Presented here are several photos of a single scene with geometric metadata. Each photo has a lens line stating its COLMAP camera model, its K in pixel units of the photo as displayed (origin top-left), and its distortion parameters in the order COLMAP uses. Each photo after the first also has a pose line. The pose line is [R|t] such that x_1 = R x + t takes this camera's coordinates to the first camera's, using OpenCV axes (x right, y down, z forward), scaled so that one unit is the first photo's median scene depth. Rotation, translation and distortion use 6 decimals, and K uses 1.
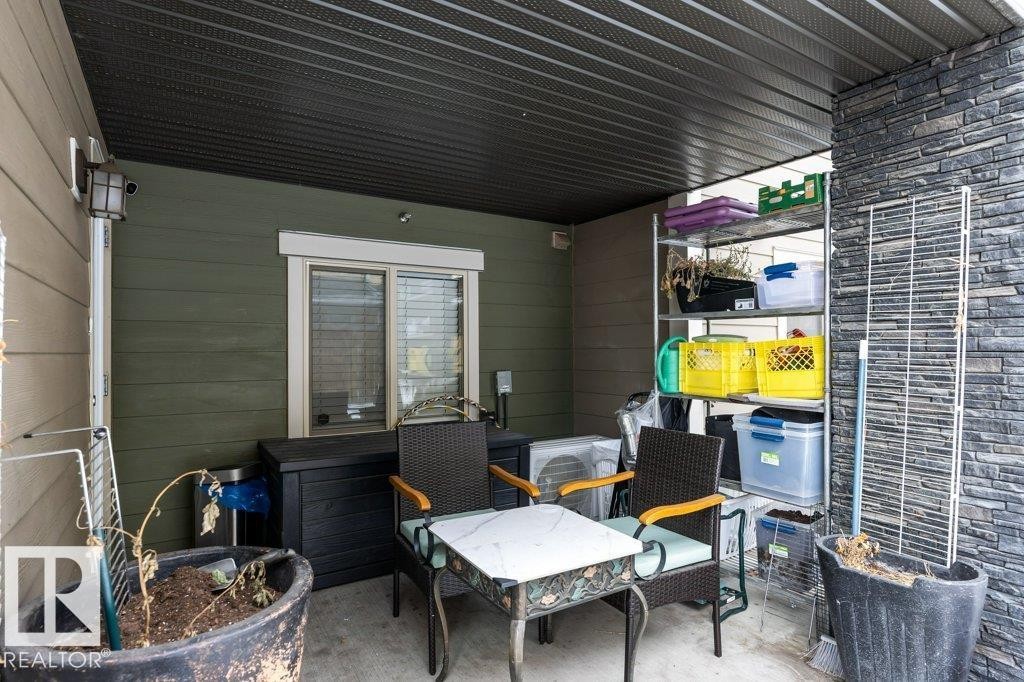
lens RADIAL K [[549.9, 0, 511.4], [0, 549.9, 345.7], [0, 0, 1]] dist [0.004106, -0.002912]
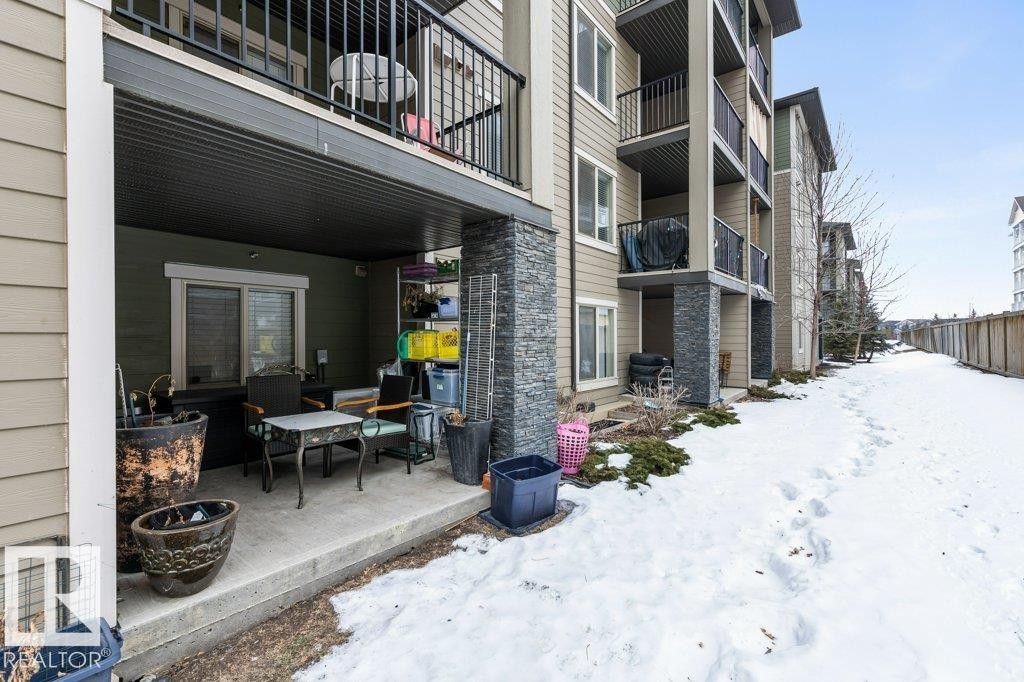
lens RADIAL K [[446.8, 0, 510.7], [0, 446.8, 336.5], [0, 0, 1]] dist [0.002794, 0.000408]
pose [[0.950834, 0.002978, 0.309688, 0.171347], [-0.004053, 0.999988, 0.002827, -0.000162], [-0.309676, -0.003943, 0.950834, -0.708890]]
